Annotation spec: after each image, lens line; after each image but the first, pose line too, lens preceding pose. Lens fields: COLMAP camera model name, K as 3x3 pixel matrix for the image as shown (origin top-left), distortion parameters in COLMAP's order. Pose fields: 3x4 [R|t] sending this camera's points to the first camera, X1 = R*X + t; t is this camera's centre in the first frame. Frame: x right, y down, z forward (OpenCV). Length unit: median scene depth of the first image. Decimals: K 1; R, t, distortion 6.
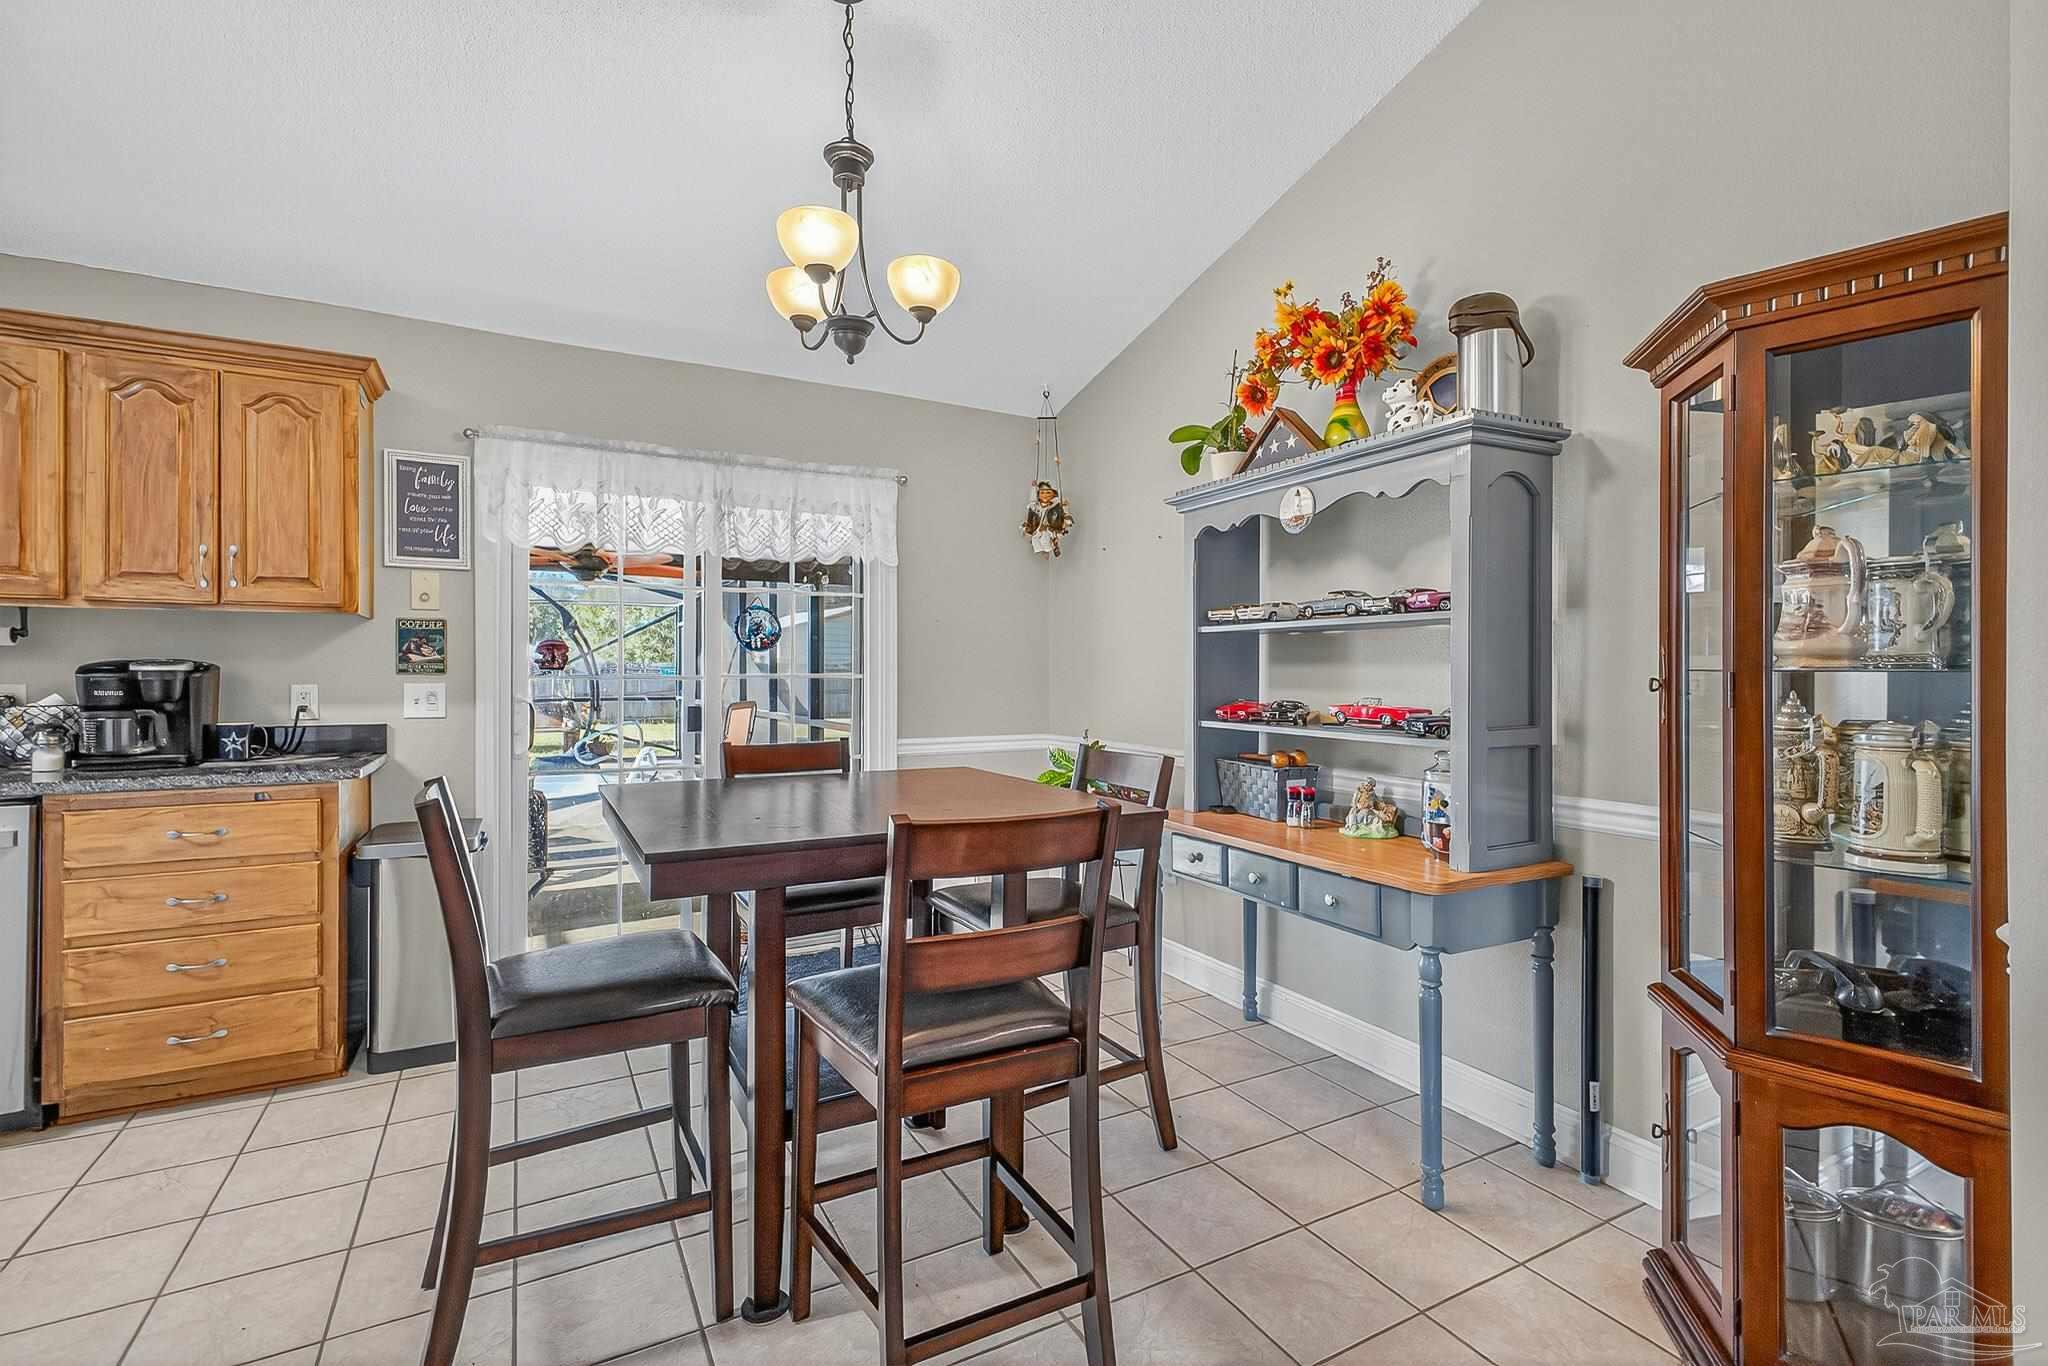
lens RADIAL K [[922.4, 0, 1030.3], [0, 922.4, 670.3], [0, 0, 1]] dist [0.031268, -0.010374]
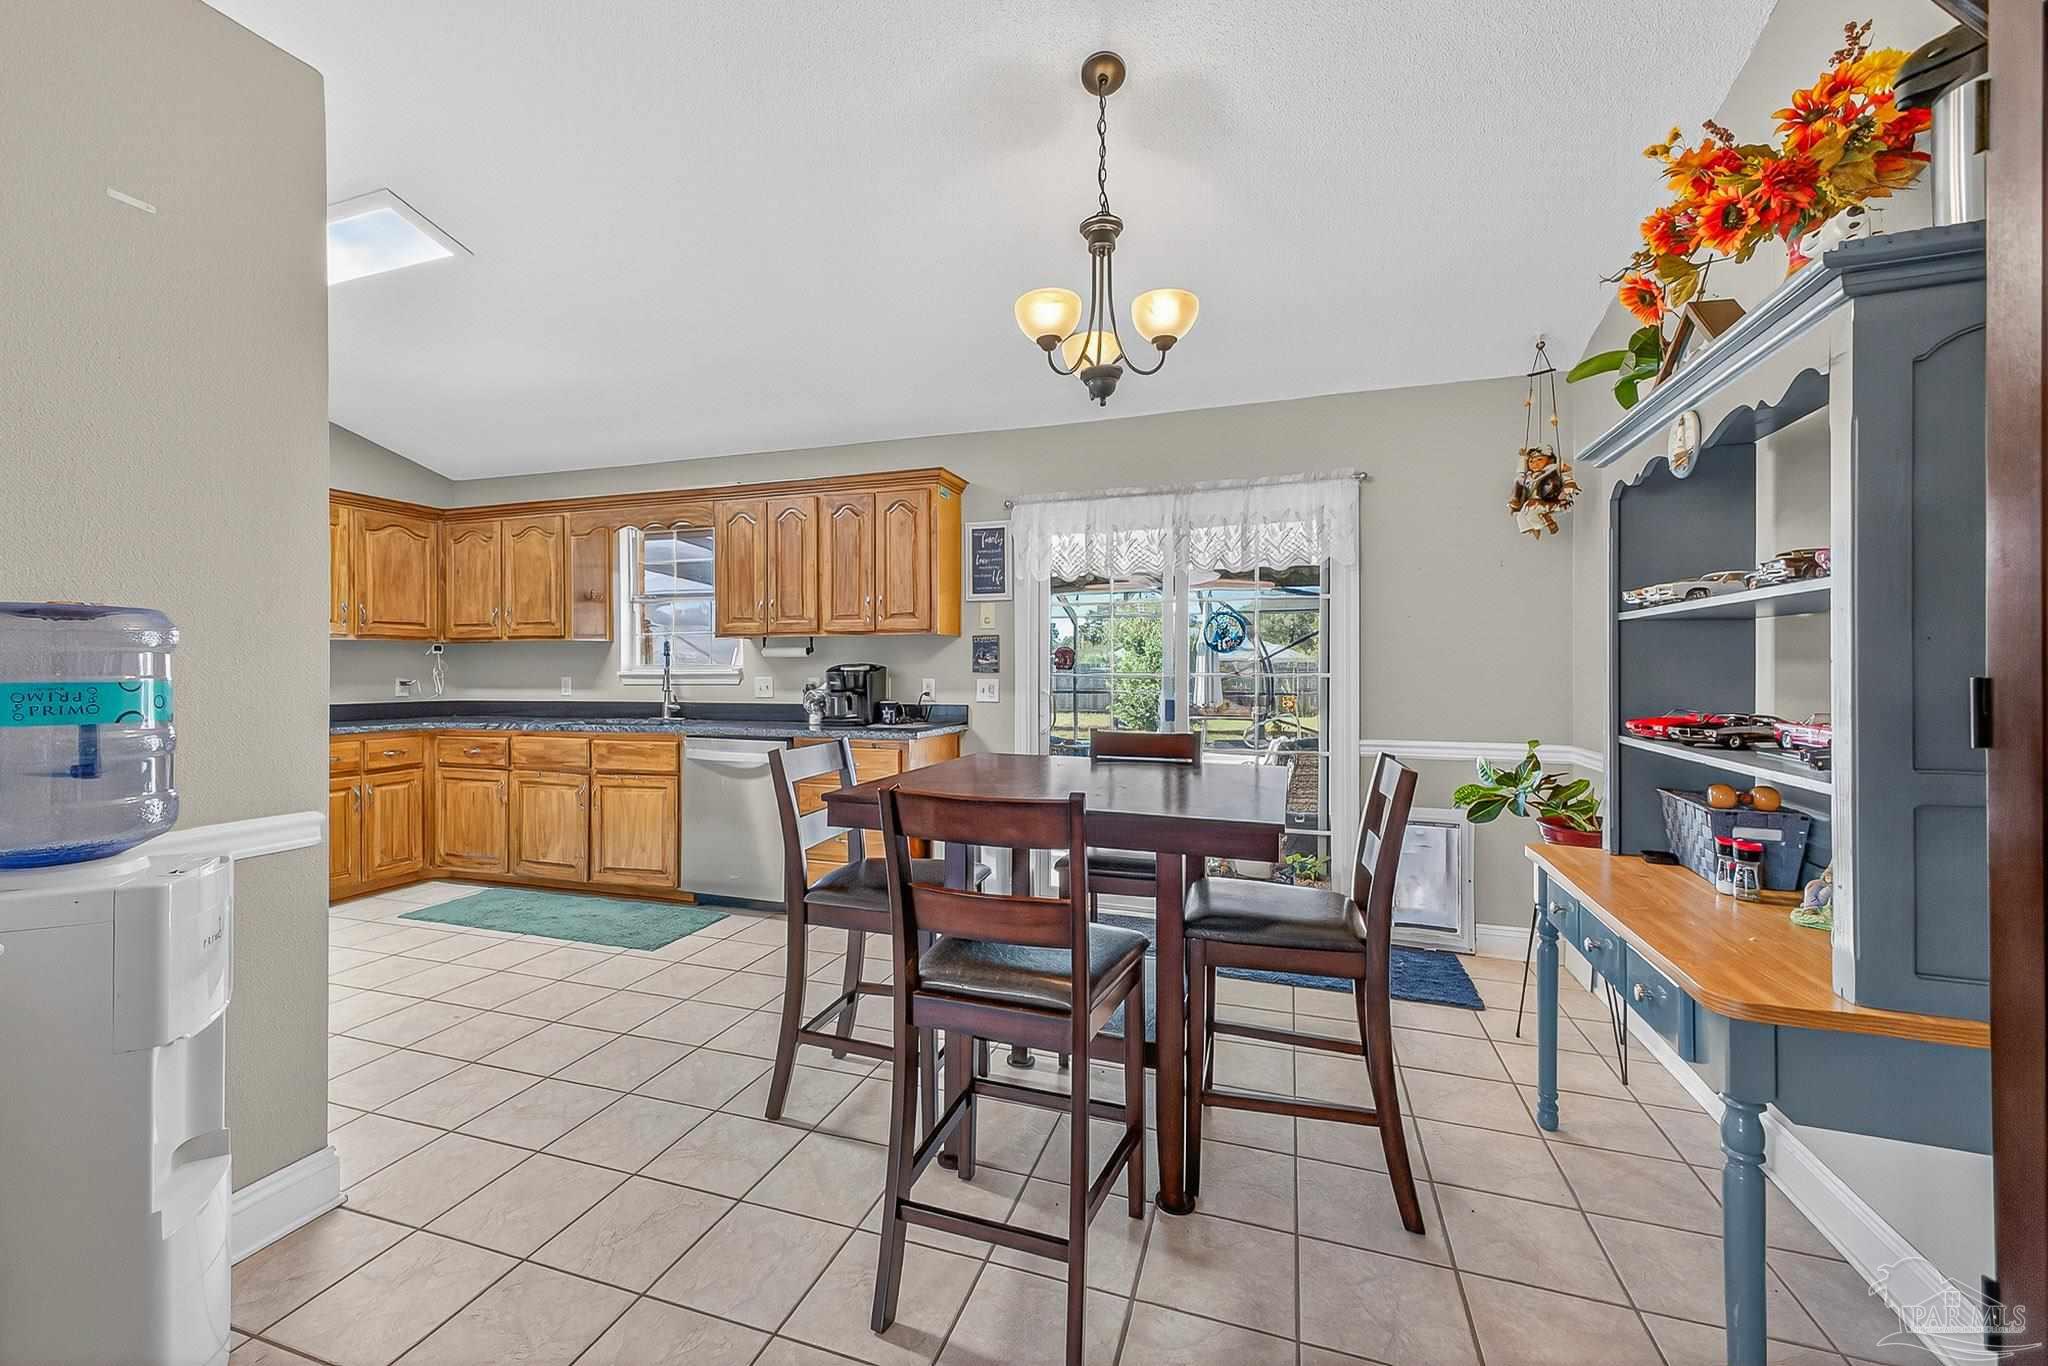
lens RADIAL K [[837.0, 0, 1004.3], [0, 837.0, 668.1], [0, 0, 1]] dist [0.027084, -0.000239]
pose [[0.668893, -0.002048, -0.743356, 0.416508], [0.003155, 0.999995, 0.000084, -0.003542], [0.743352, -0.002402, 0.668896, 0.169473]]
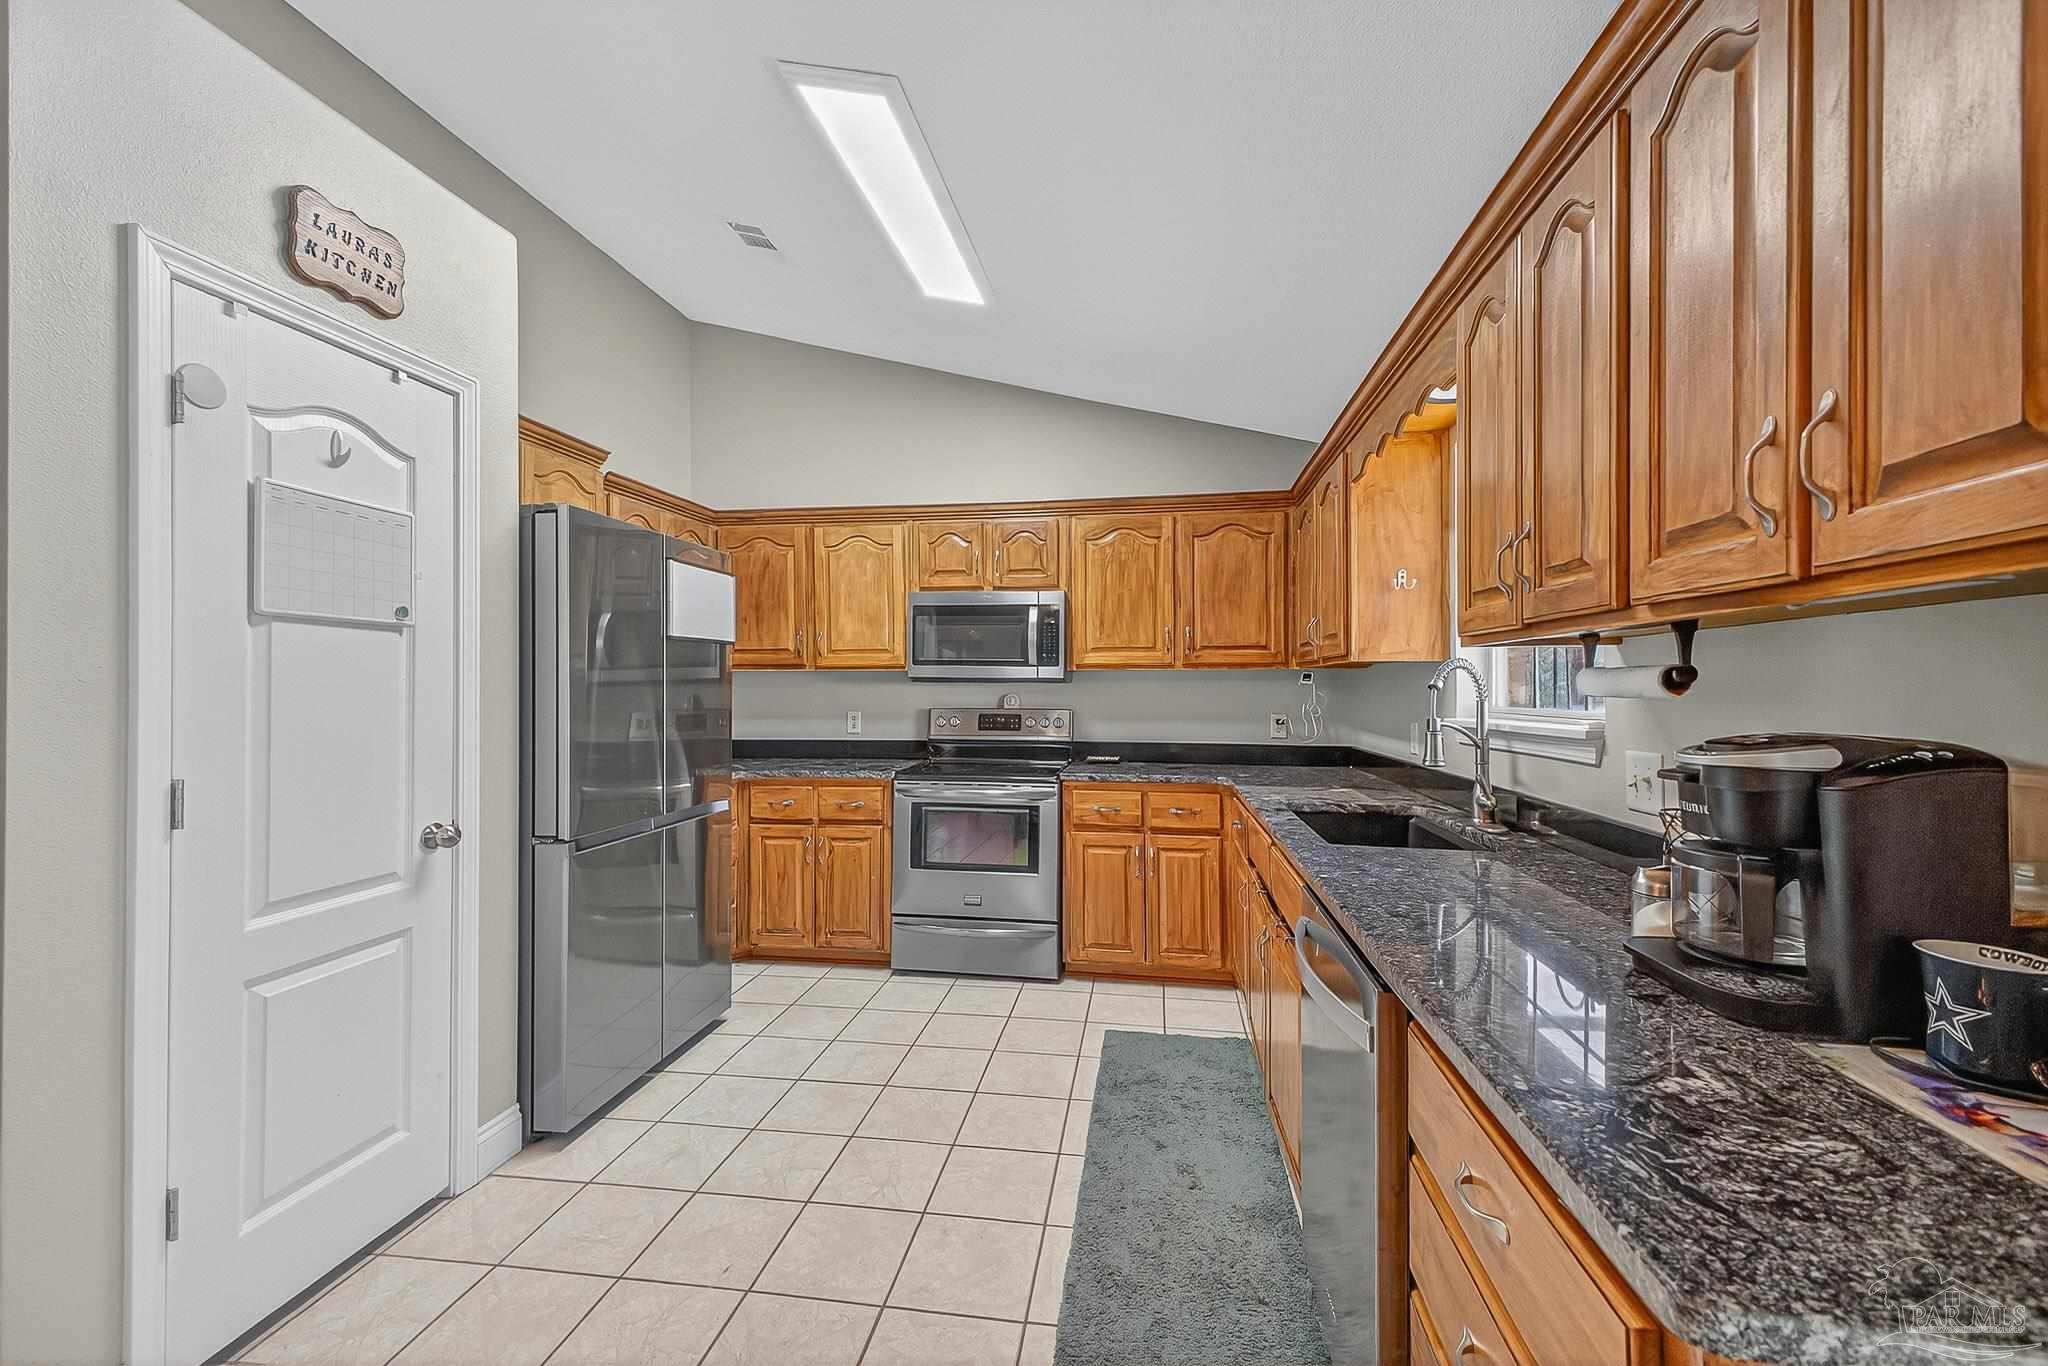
lens RADIAL K [[821.7, 0, 1017.4], [0, 821.7, 684.4], [0, 0, 1]] dist [0.083013, -0.006602]
pose [[-0.622680, -0.003344, -0.782469, -0.448921], [0.001600, 0.999983, -0.005547, -0.032080], [0.782475, -0.004705, -0.622665, 0.993257]]
